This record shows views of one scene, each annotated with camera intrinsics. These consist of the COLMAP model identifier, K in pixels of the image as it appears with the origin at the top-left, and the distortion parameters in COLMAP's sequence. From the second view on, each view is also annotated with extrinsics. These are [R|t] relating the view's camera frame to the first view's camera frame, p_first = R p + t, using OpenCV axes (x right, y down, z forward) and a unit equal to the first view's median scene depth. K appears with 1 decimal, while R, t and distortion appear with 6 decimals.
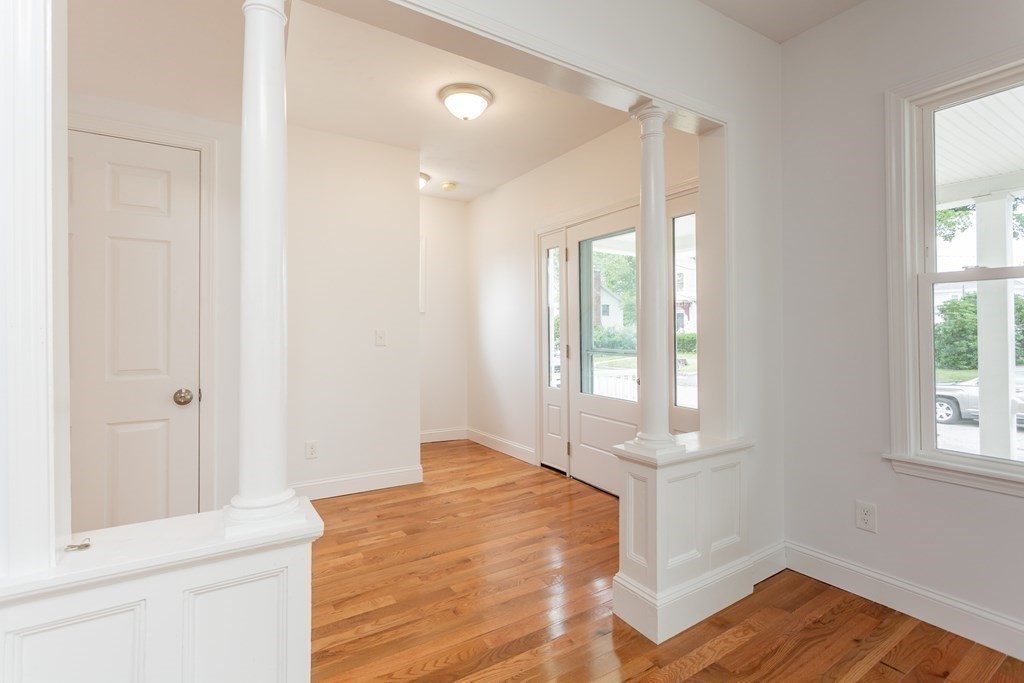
lens RADIAL K [[479.8, 0, 513.7], [0, 479.8, 331.6], [0, 0, 1]] dist [-0.005741, 0.003670]
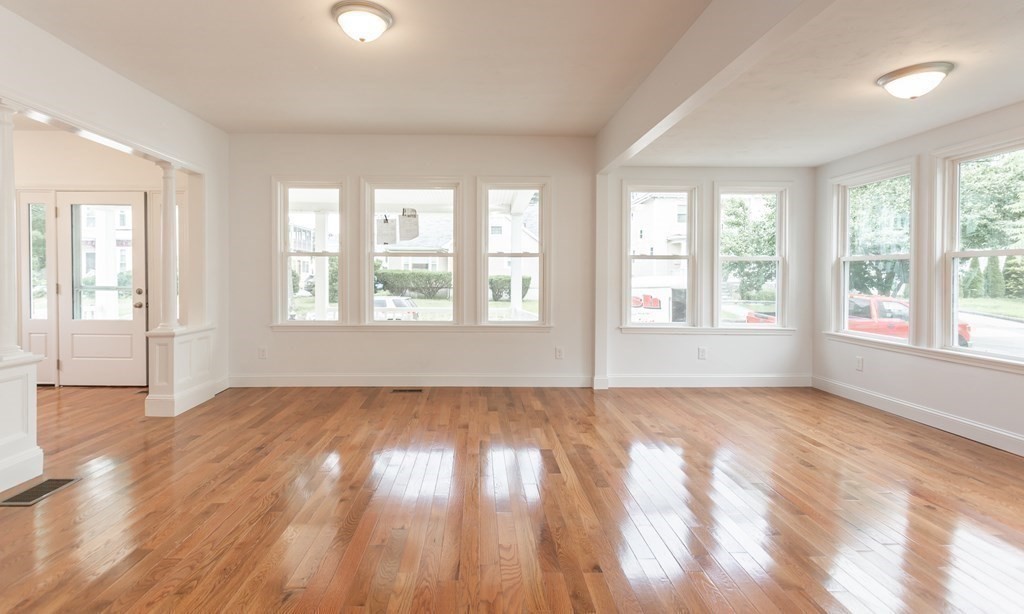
lens RADIAL K [[497.5, 0, 483.1], [0, 497.5, 278.2], [0, 0, 1]] dist [0.010668, -0.000315]
pose [[0.517407, 0.001185, 0.855739, -0.782349], [-0.005563, 0.999983, 0.001978, 0.009523], [-0.855721, -0.005784, 0.517405, -1.161850]]
